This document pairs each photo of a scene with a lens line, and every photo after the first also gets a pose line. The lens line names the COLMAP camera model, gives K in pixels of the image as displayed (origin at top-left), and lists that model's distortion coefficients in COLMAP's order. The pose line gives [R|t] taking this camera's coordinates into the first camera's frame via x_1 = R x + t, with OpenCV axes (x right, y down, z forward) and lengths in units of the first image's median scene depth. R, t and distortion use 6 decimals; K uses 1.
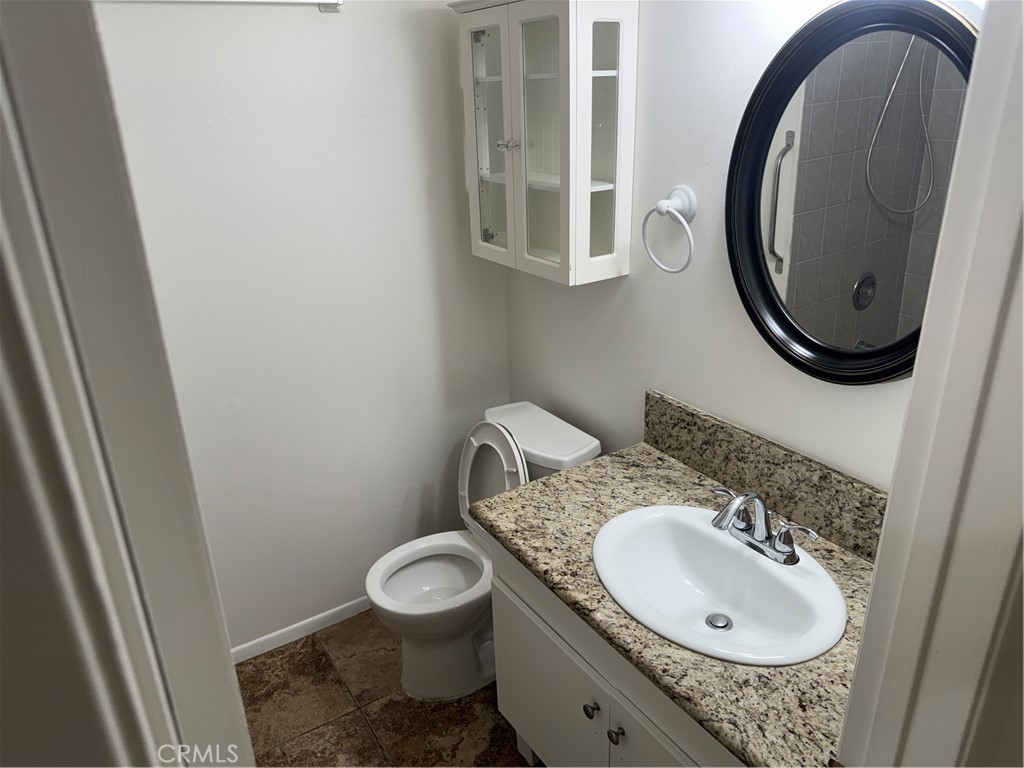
lens RADIAL K [[721.9, 0, 508.2], [0, 721.9, 388.8], [0, 0, 1]] dist [0.095805, -0.133985]
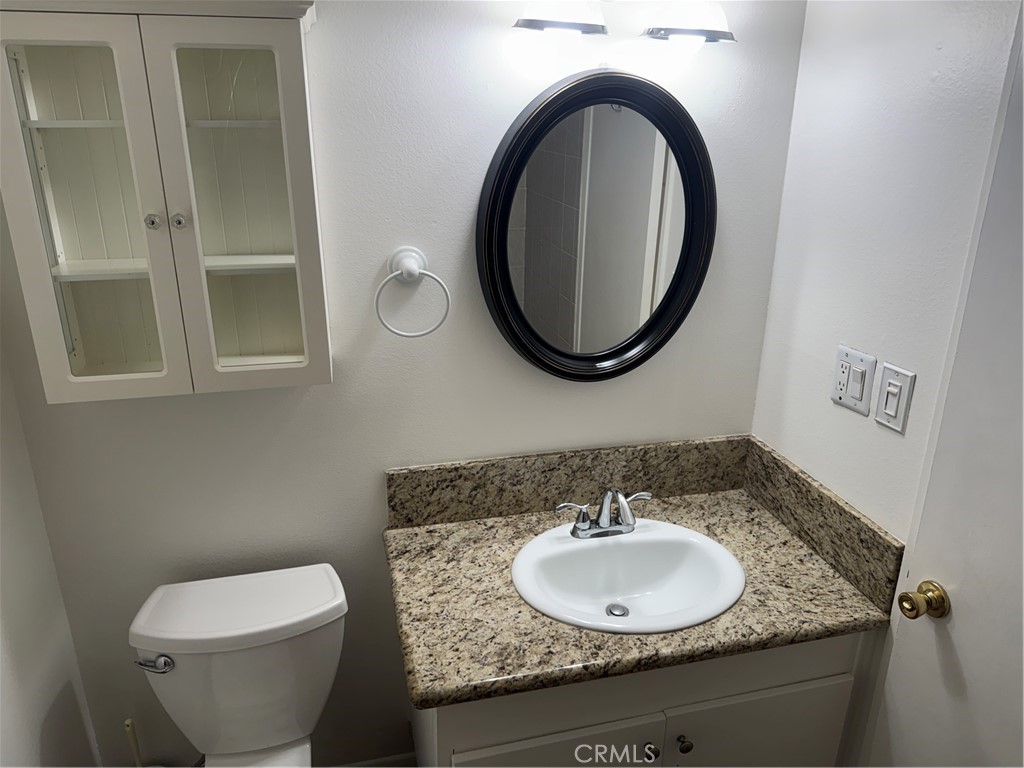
lens RADIAL K [[721.9, 0, 508.2], [0, 721.9, 388.8], [0, 0, 1]] dist [0.095805, -0.133985]
pose [[0.310528, -0.294533, 0.903782, -0.614028], [0.343363, 0.921344, 0.182281, -0.233186], [-0.886383, 0.253722, 0.387235, 0.569773]]
